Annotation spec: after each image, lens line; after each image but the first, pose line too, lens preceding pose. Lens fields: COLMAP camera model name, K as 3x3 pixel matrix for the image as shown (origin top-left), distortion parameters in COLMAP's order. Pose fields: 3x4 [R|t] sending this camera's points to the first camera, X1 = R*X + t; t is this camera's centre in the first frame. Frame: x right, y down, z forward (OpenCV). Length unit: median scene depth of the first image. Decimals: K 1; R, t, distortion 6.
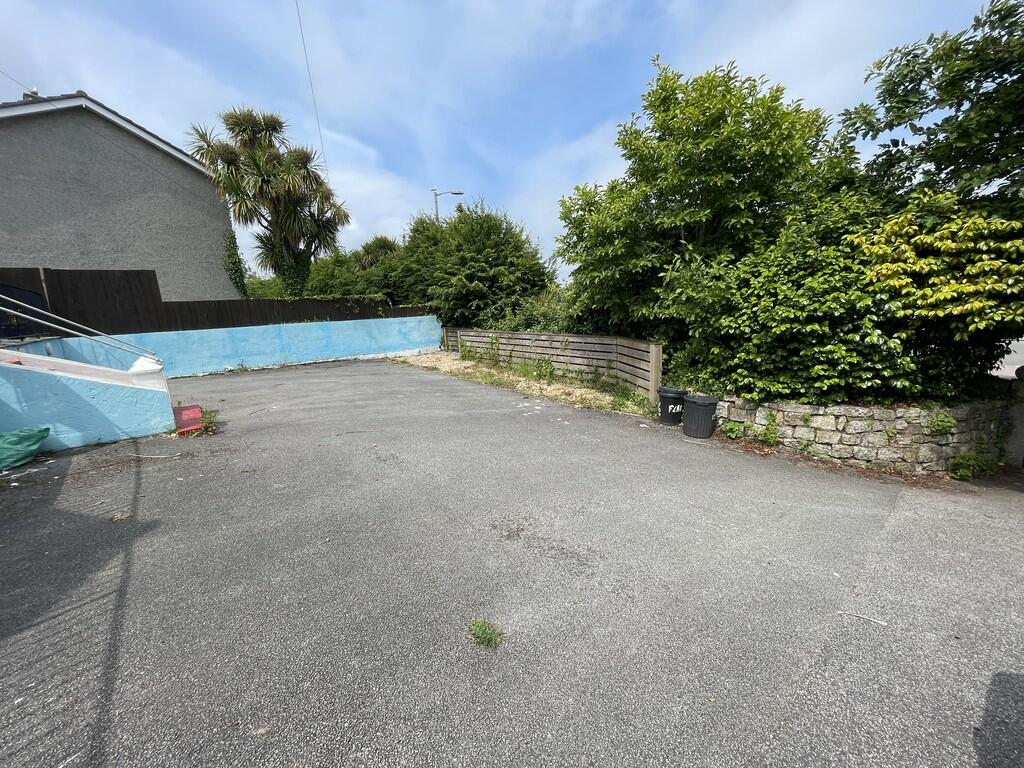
lens RADIAL K [[410.7, 0, 513.8], [0, 410.7, 386.6], [0, 0, 1]] dist [-0.000252, 0.000411]
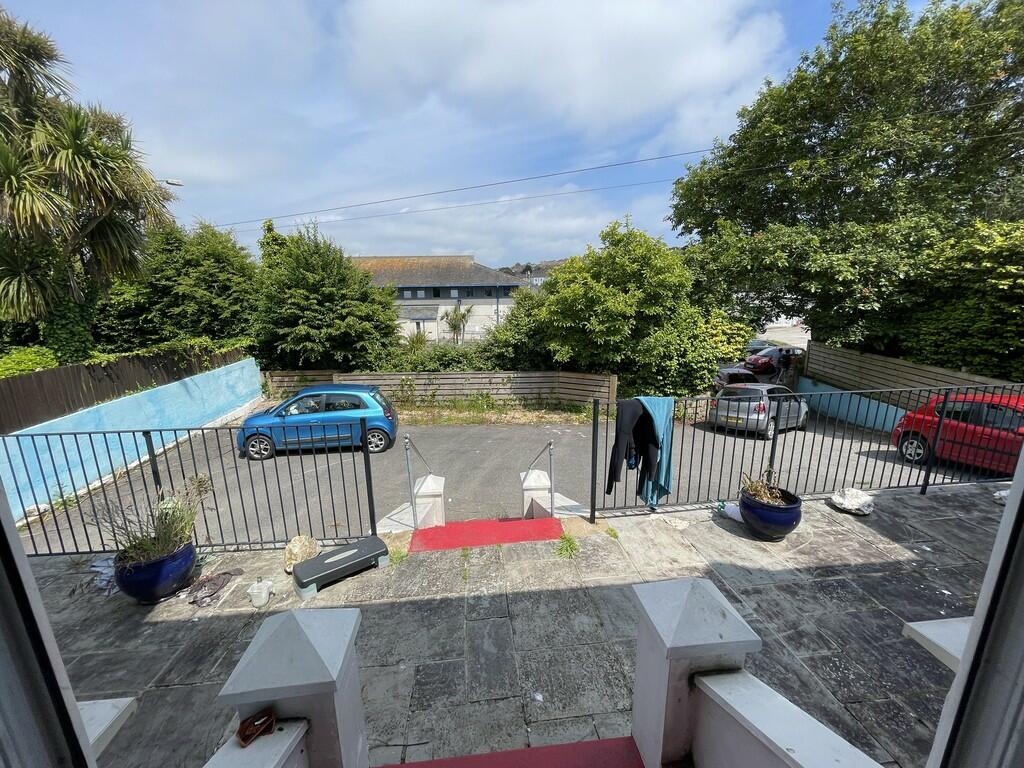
lens RADIAL K [[410.7, 0, 513.3], [0, 410.7, 382.0], [0, 0, 1]] dist [-0.000252, 0.000411]
pose [[0.588152, -0.138589, 0.796788, -0.836812], [0.145243, 0.987291, 0.064512, -0.168410], [-0.795602, 0.077785, 0.600806, 0.227518]]
